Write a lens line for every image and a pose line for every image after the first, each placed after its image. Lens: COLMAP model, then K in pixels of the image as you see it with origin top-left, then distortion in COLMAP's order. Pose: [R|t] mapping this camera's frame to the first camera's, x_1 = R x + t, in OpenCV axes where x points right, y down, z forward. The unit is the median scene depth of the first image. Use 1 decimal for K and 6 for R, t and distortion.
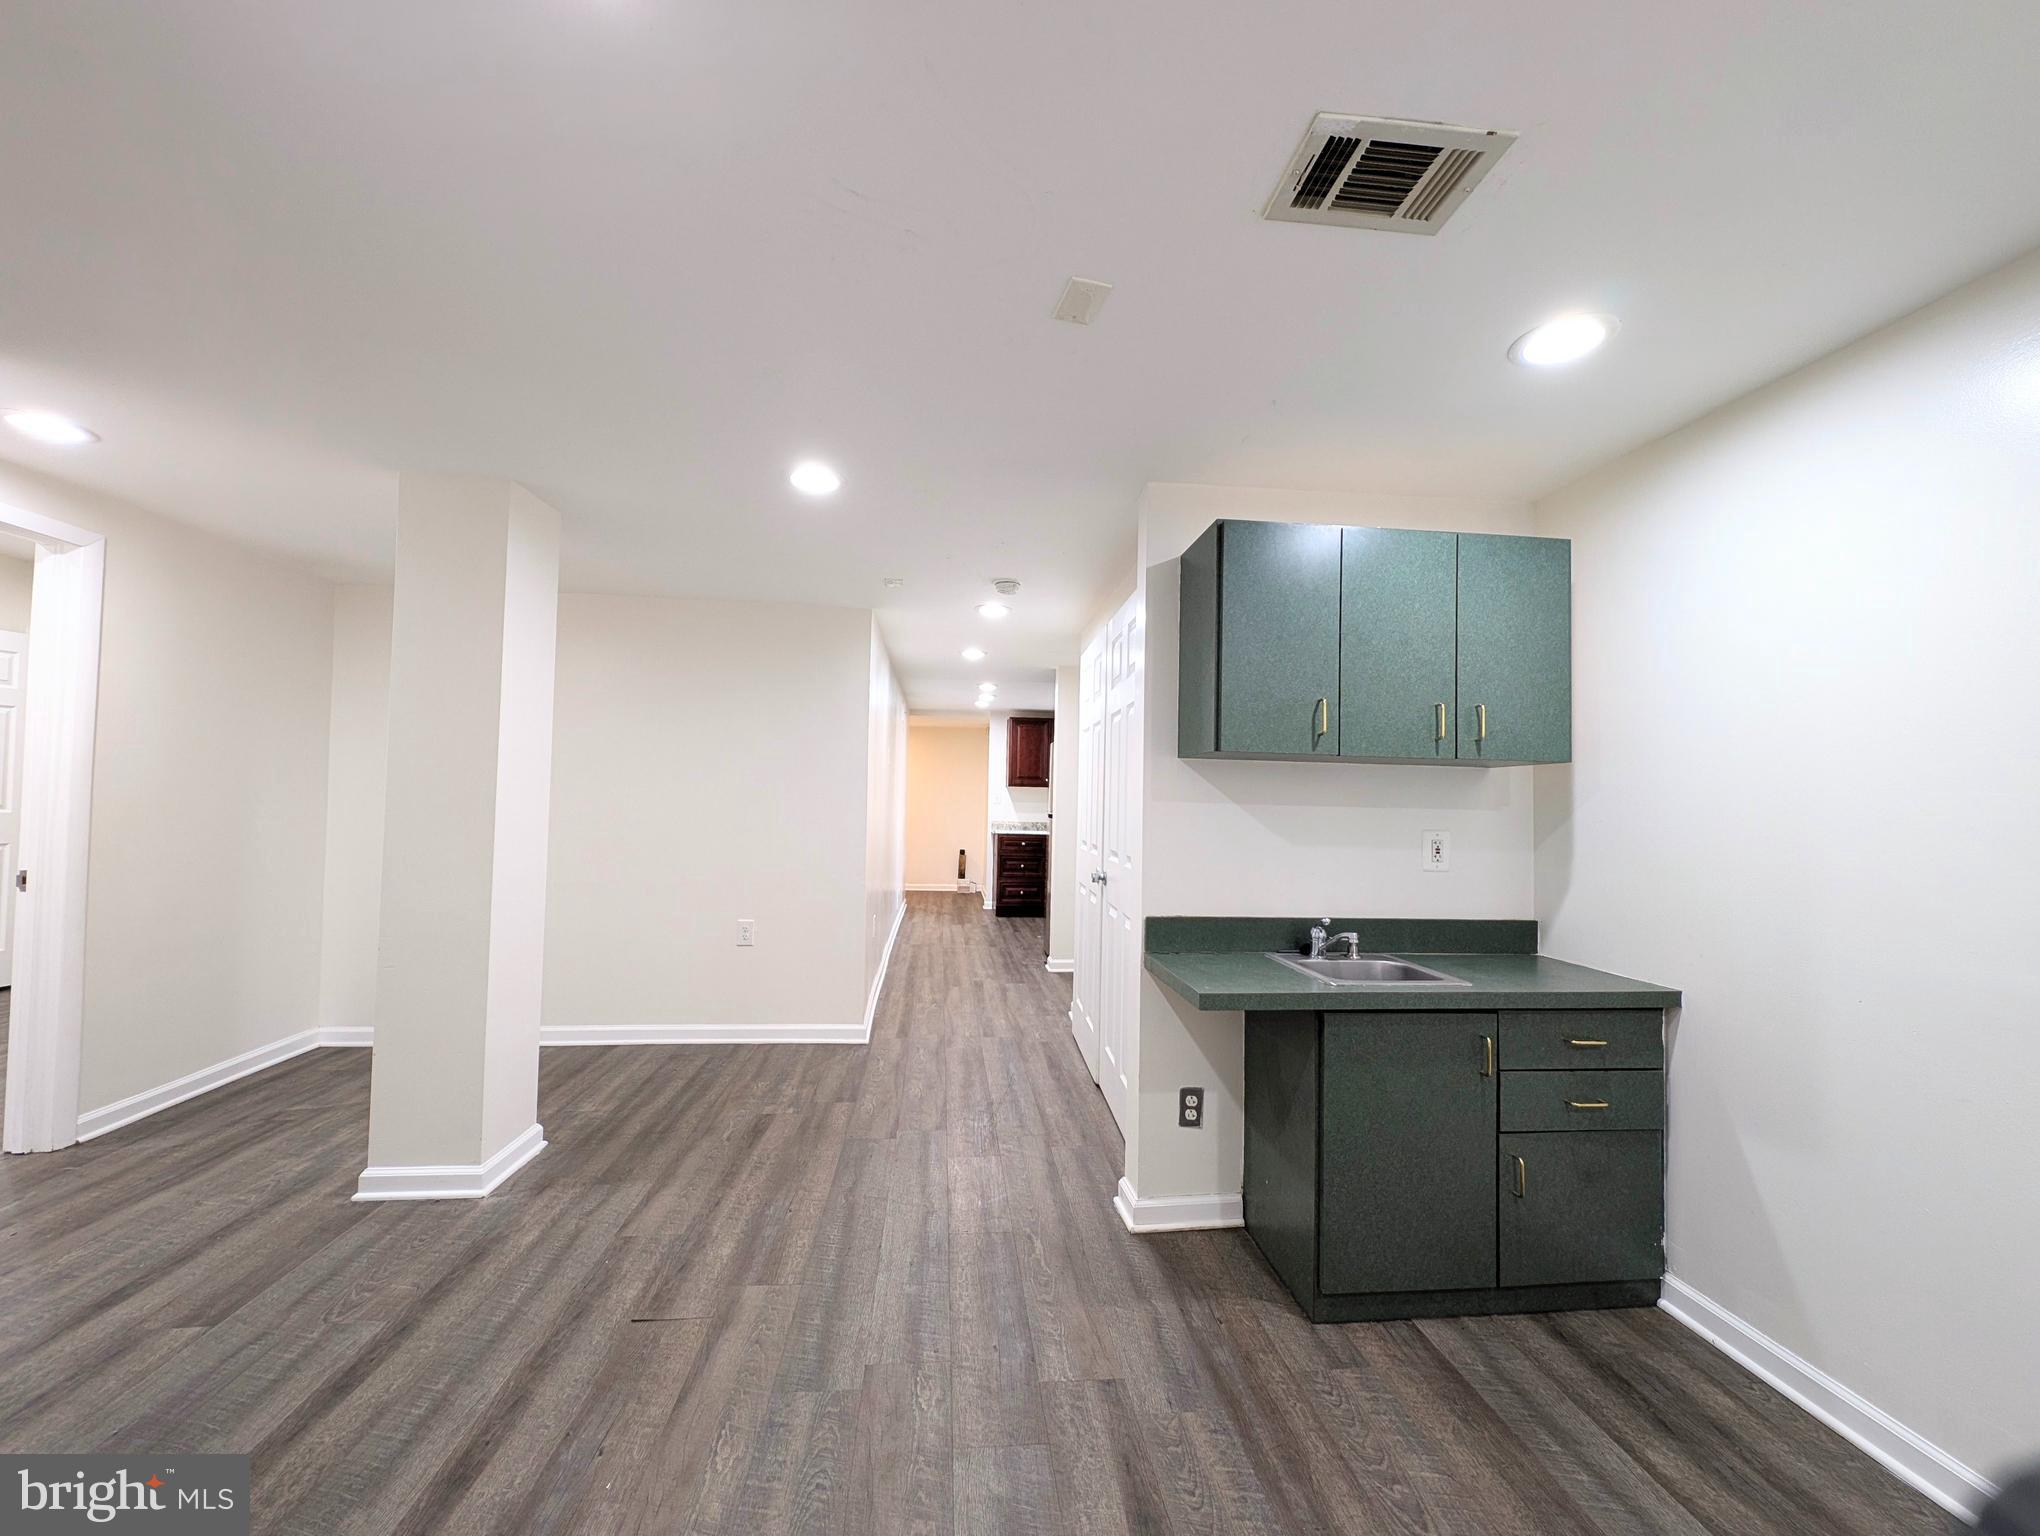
lens RADIAL K [[802.2, 0, 1021.1], [0, 802.2, 776.4], [0, 0, 1]] dist [0.011581, -0.000442]
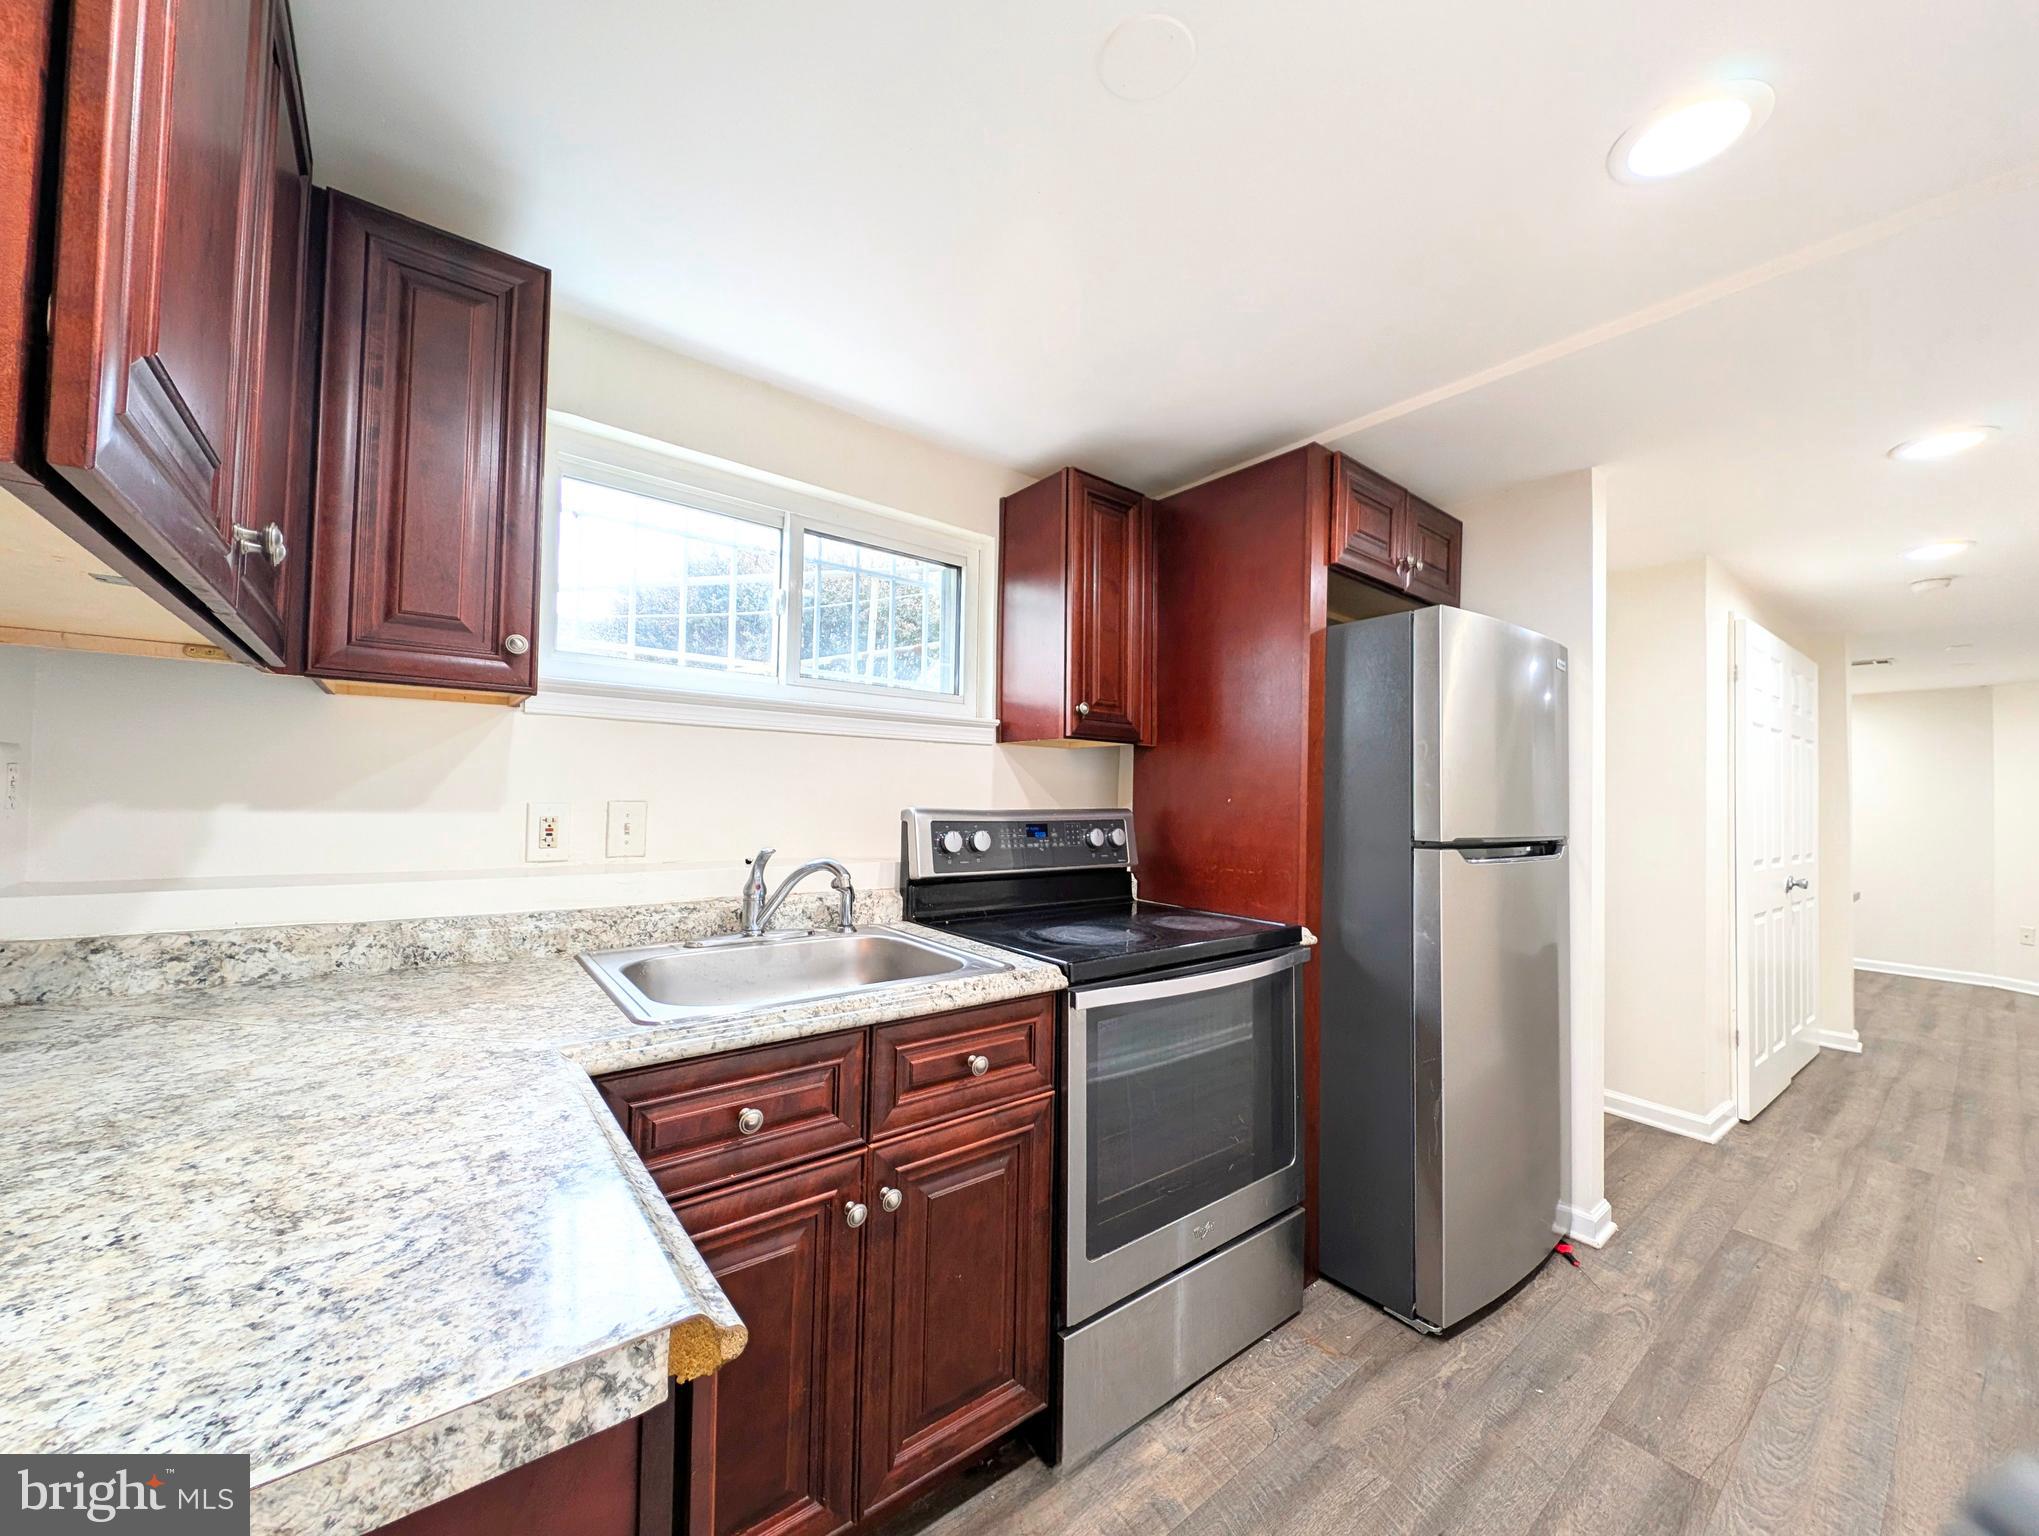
lens RADIAL K [[801.8, 0, 1020.6], [0, 801.8, 776.4], [0, 0, 1]] dist [0.011581, -0.000442]
pose [[-0.558107, -0.024898, 0.829395, -0.170867], [-0.069759, 0.997419, -0.017000, 0.057153], [-0.826831, -0.067346, -0.558404, 1.955884]]
